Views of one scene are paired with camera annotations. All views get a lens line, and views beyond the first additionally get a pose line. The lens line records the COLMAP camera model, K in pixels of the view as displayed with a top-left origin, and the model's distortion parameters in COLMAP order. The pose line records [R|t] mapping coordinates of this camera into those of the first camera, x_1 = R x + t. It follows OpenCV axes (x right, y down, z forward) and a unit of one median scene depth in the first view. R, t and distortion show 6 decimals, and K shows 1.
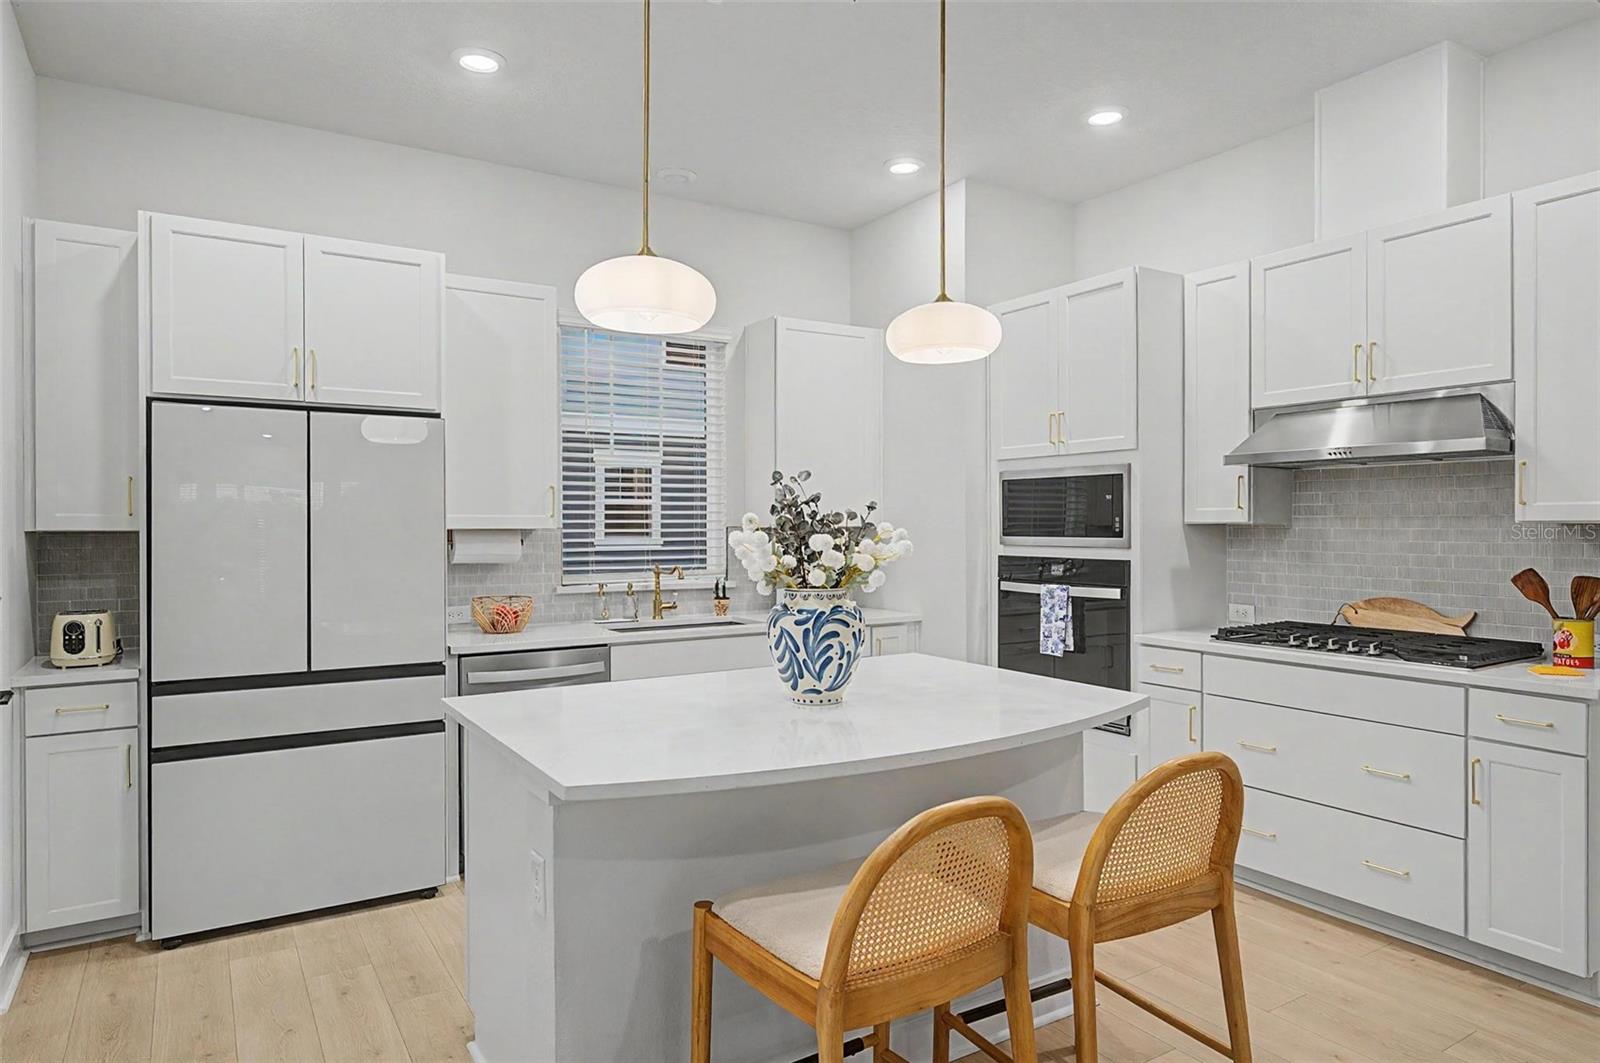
lens RADIAL K [[966.5, 0, 794.9], [0, 966.5, 536.3], [0, 0, 1]] dist [0.016715, -0.001667]
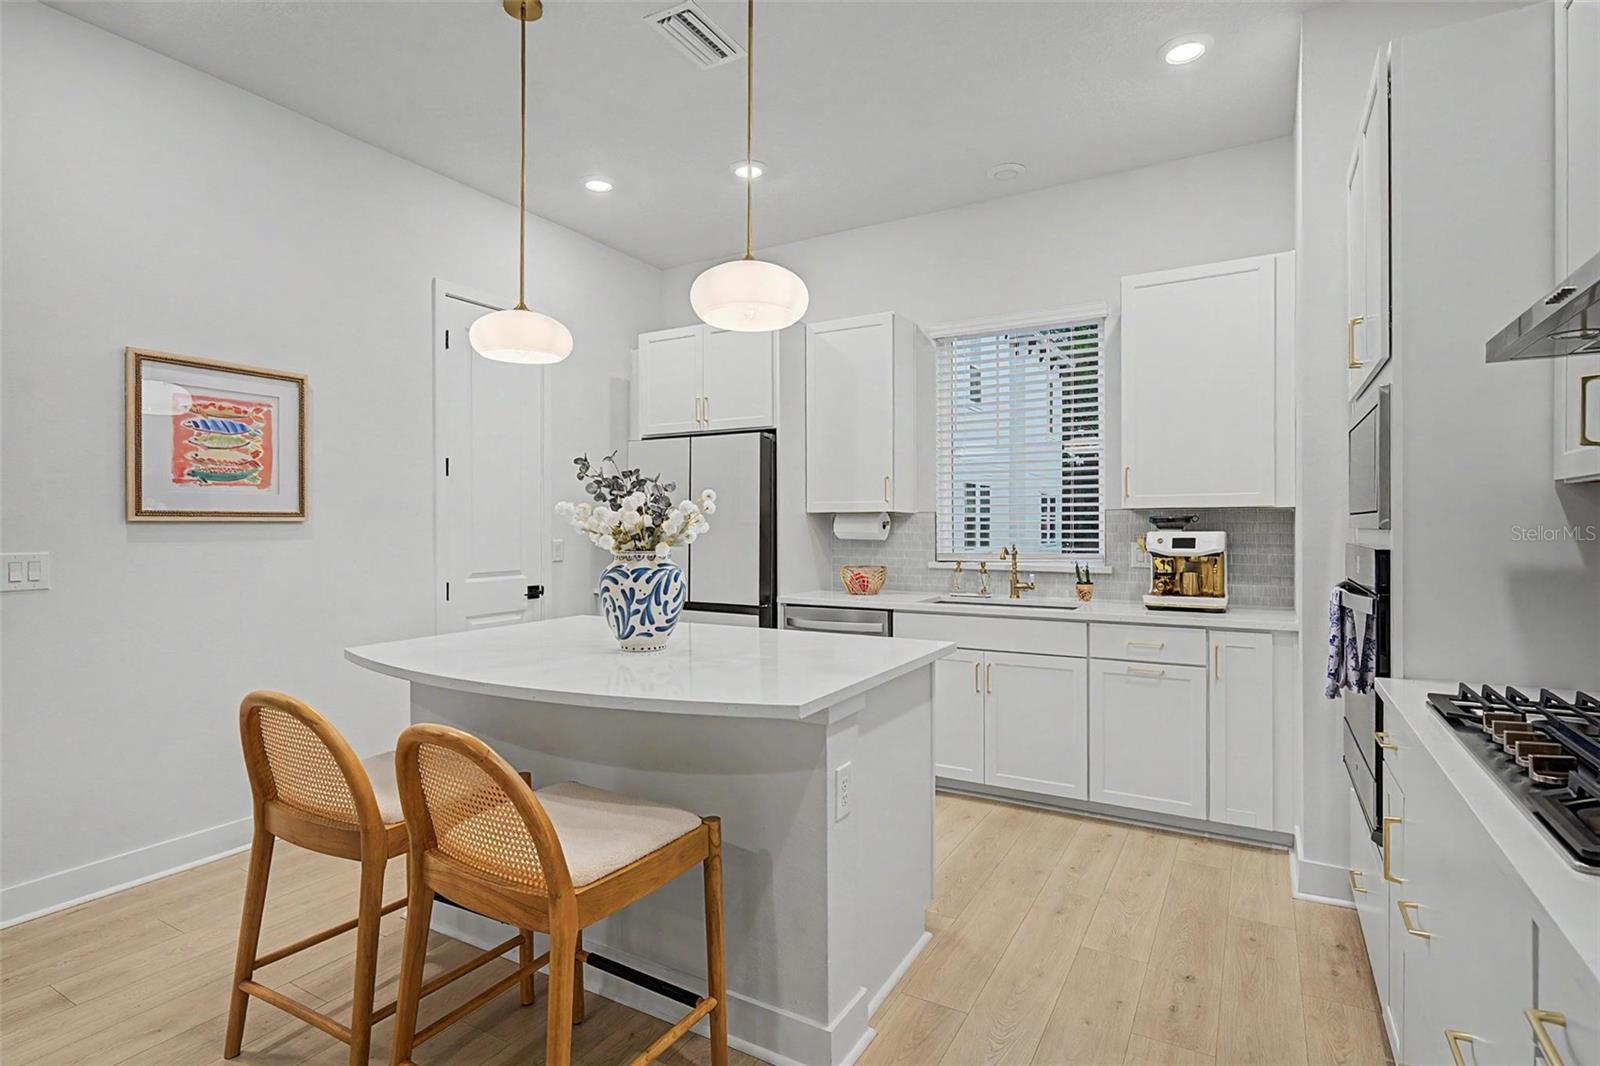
lens RADIAL K [[793.9, 0, 796.4], [0, 793.9, 527.8], [0, 0, 1]] dist [0.004313, 0.000096]
pose [[0.465151, 0.003405, -0.885225, 0.708081], [-0.011132, 0.999936, -0.002003, 0.019100], [0.885162, 0.010786, 0.465159, 0.539897]]
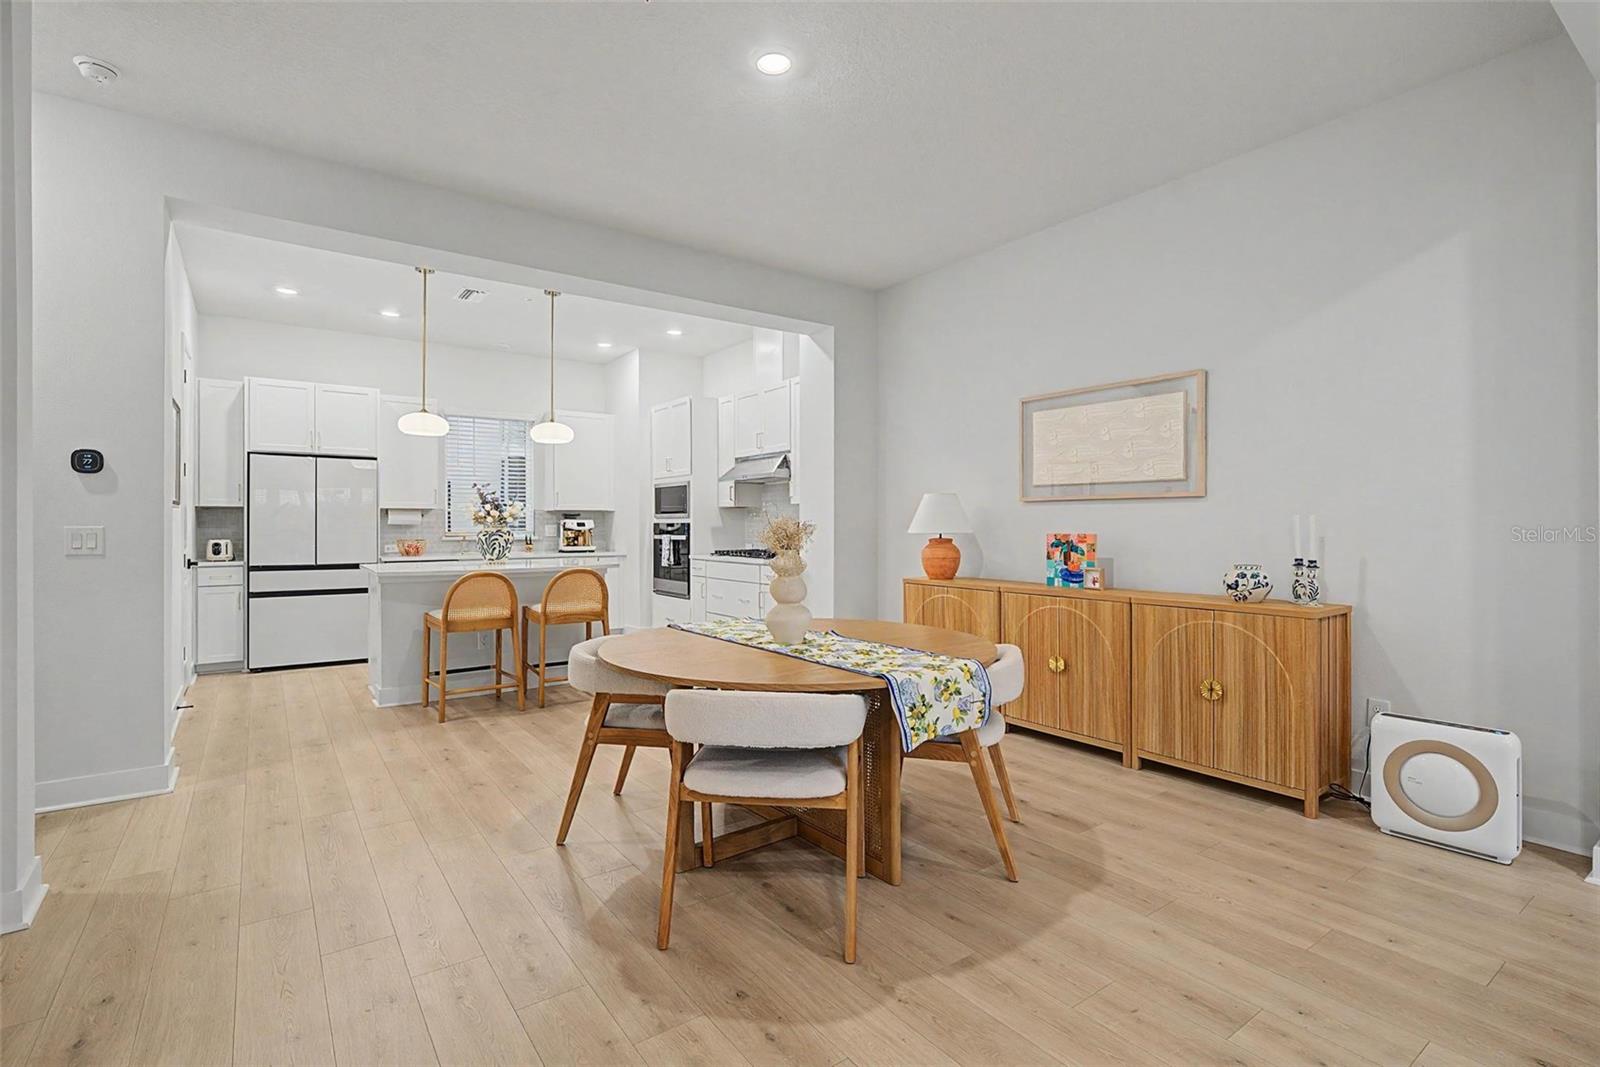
lens RADIAL K [[754.0, 0, 798.3], [0, 754.0, 527.6], [0, 0, 1]] dist [0.003130, 0.000451]
pose [[0.997821, 0.001465, 0.065957, 0.569455], [-0.000873, 0.999959, -0.009007, 0.061282], [-0.065968, 0.008930, 0.997782, -0.947334]]
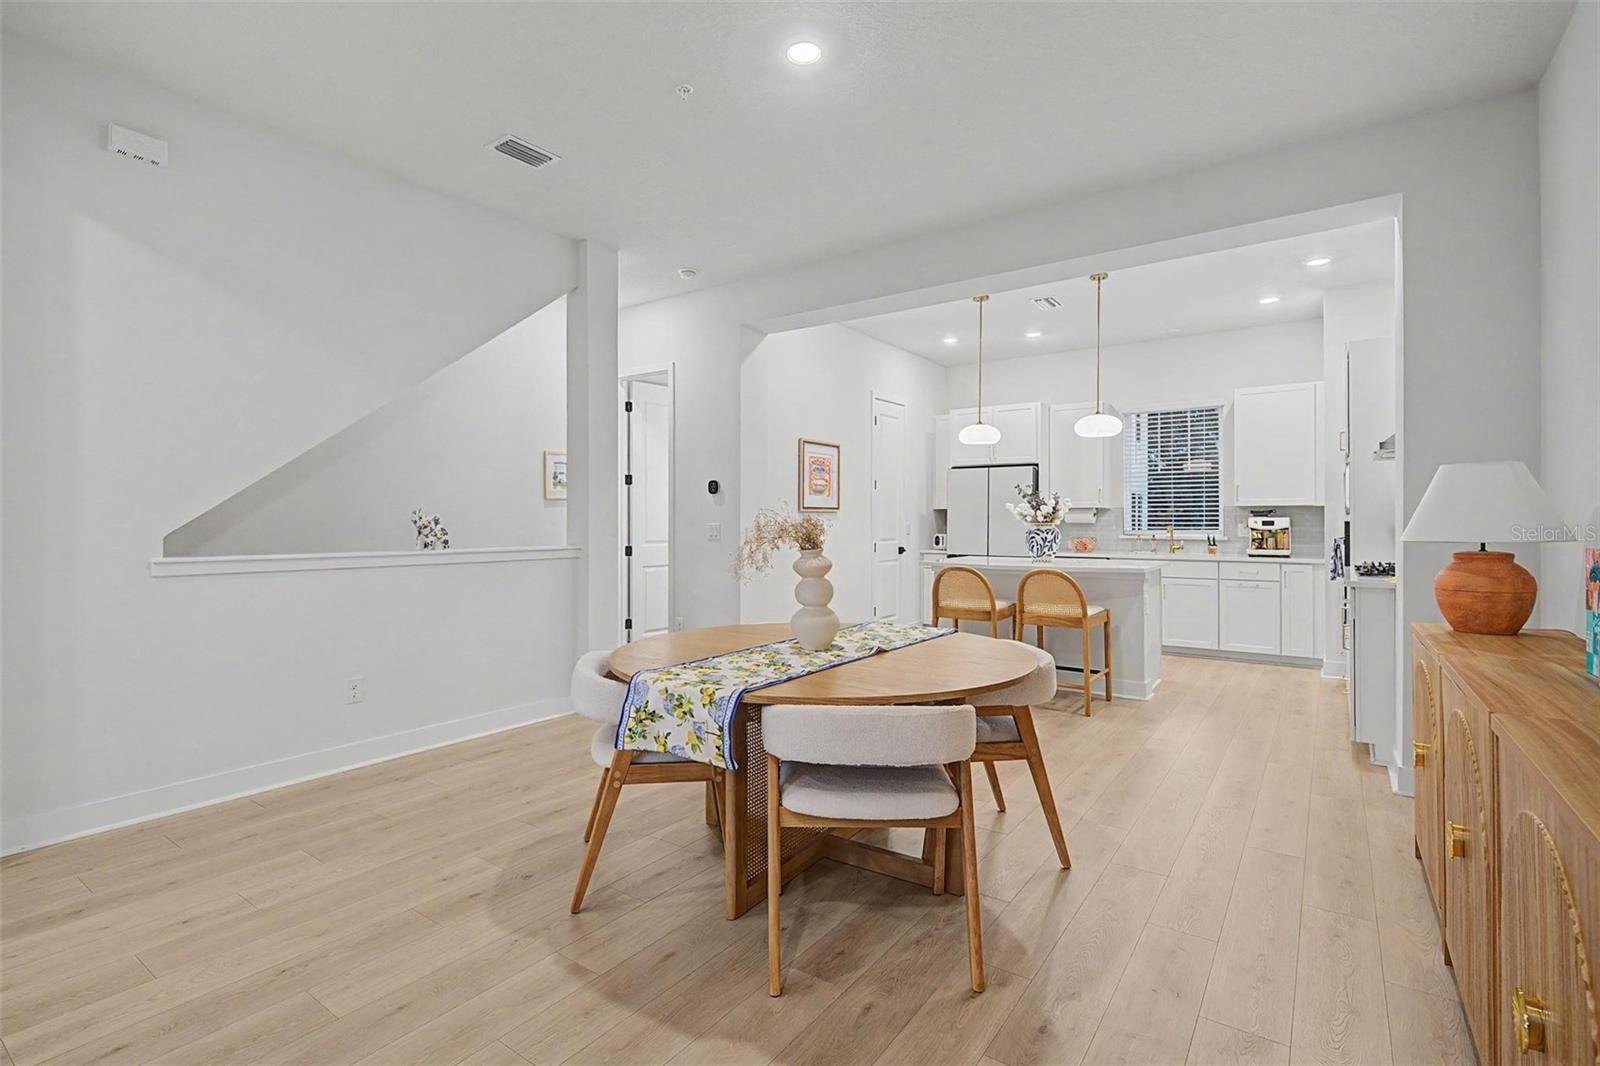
lens RADIAL K [[754.0, 0, 792.3], [0, 754.0, 520.8], [0, 0, 1]] dist [0.003130, 0.000451]
pose [[0.378374, 0.001188, -0.925652, 1.372153], [-0.014388, 0.999886, -0.004598, 0.051011], [0.925541, 0.015058, 0.378348, -0.413616]]
